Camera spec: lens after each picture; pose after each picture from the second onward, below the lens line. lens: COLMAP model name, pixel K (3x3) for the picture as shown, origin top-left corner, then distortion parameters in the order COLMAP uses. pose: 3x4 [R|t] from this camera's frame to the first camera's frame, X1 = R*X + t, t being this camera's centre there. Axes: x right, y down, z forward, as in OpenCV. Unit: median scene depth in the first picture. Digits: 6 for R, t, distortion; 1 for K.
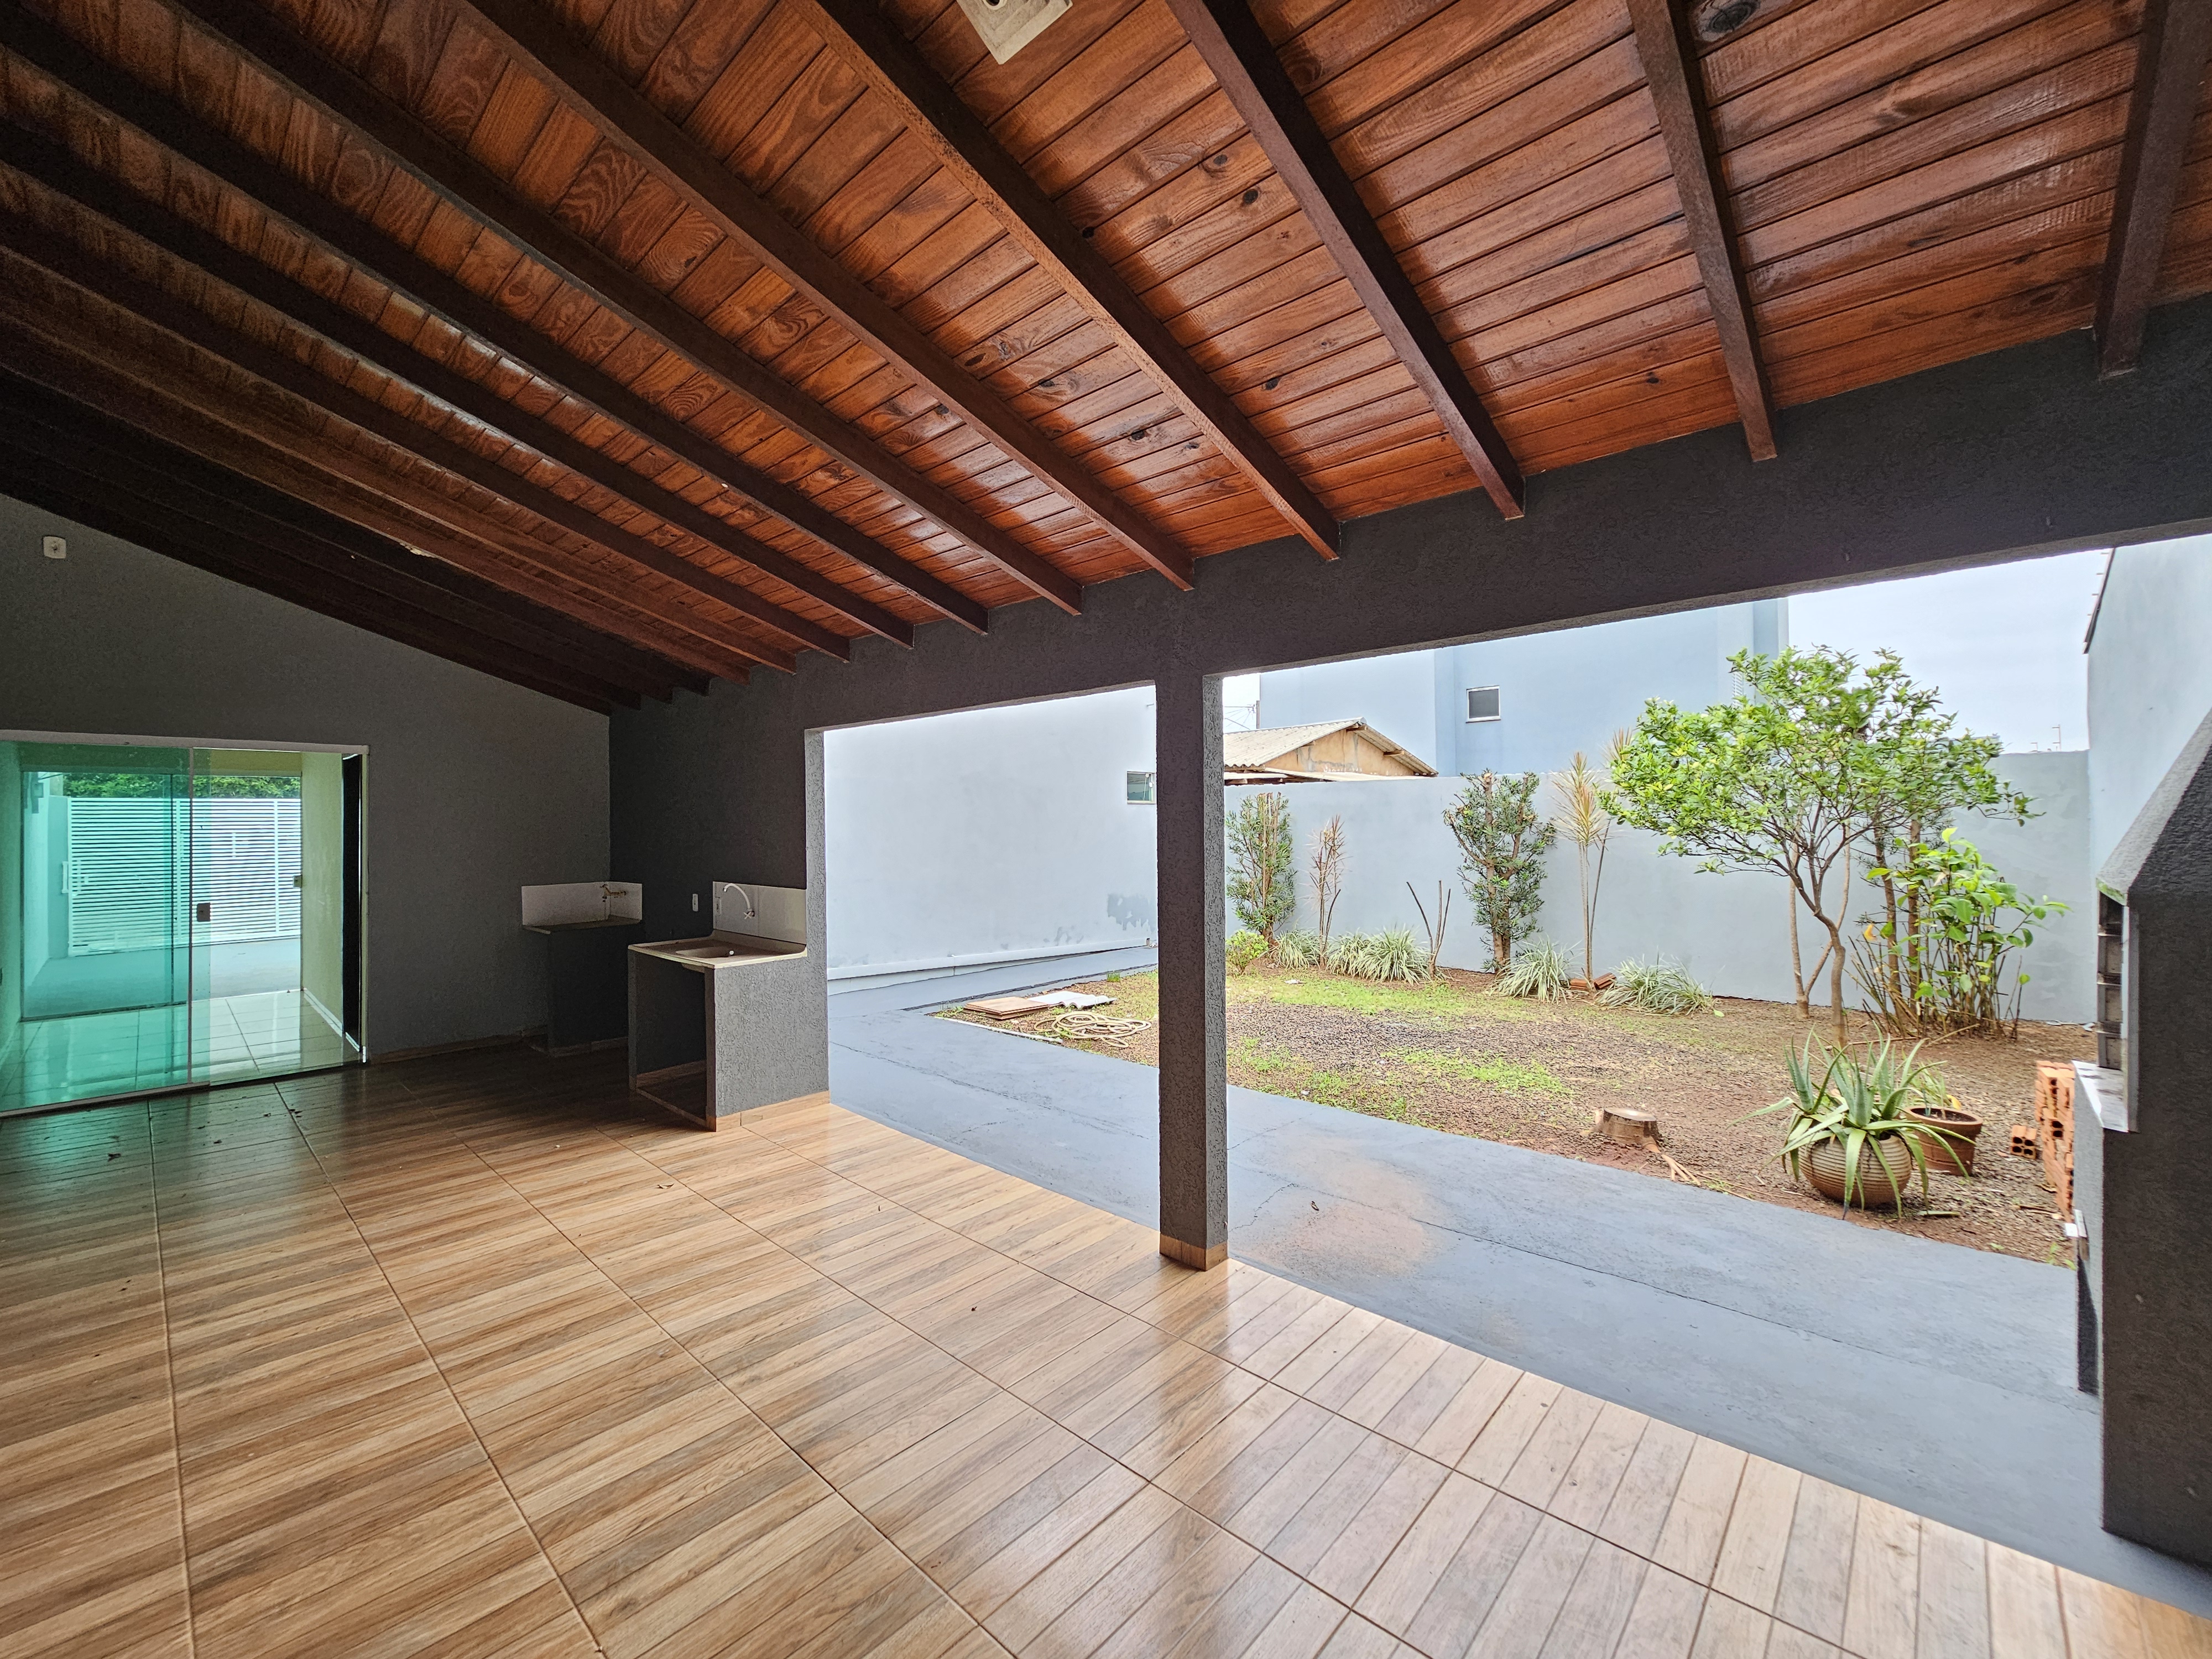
lens RADIAL K [[903.4, 0, 1104.9], [0, 903.4, 818.5], [0, 0, 1]] dist [-0.000169, 0.000577]
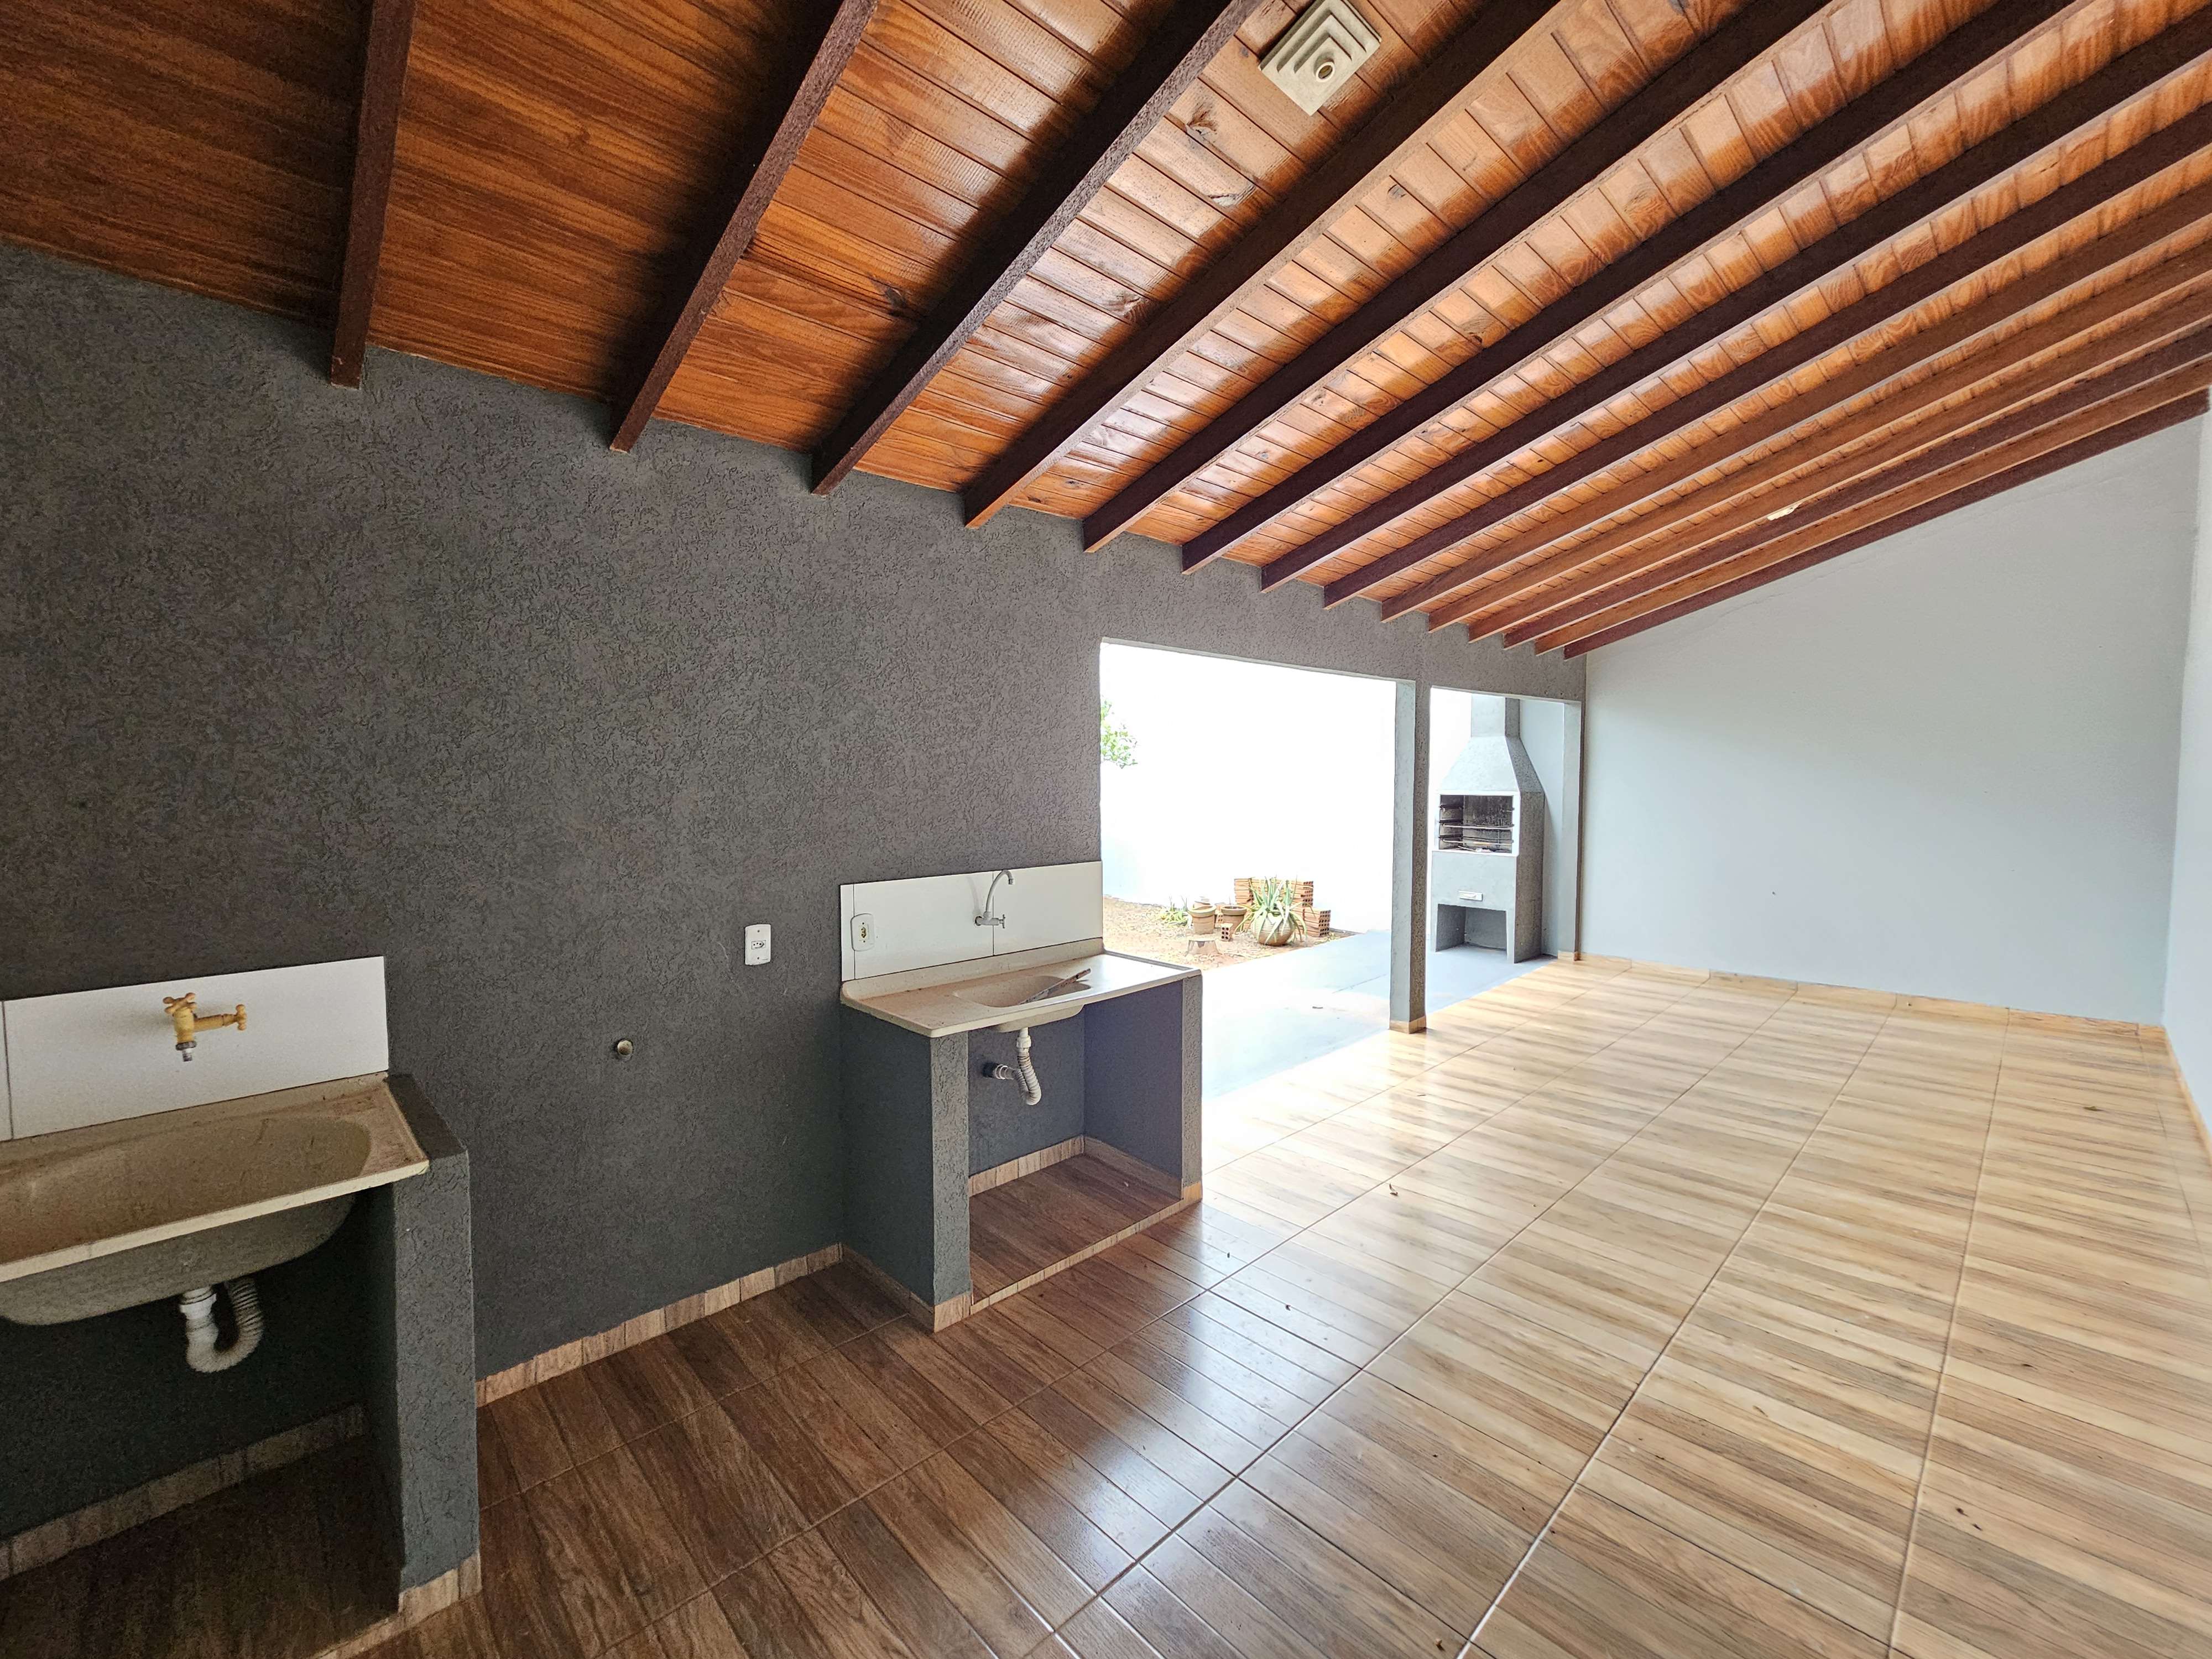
lens RADIAL K [[908.7, 0, 1104.9], [0, 908.7, 819.2], [0, 0, 1]] dist [-0.002786, 0.000129]
pose [[0.066292, -0.045962, 0.996741, -1.583625], [-0.001802, 0.998931, 0.046183, 0.019892], [-0.997799, -0.004857, 0.066138, 1.433527]]
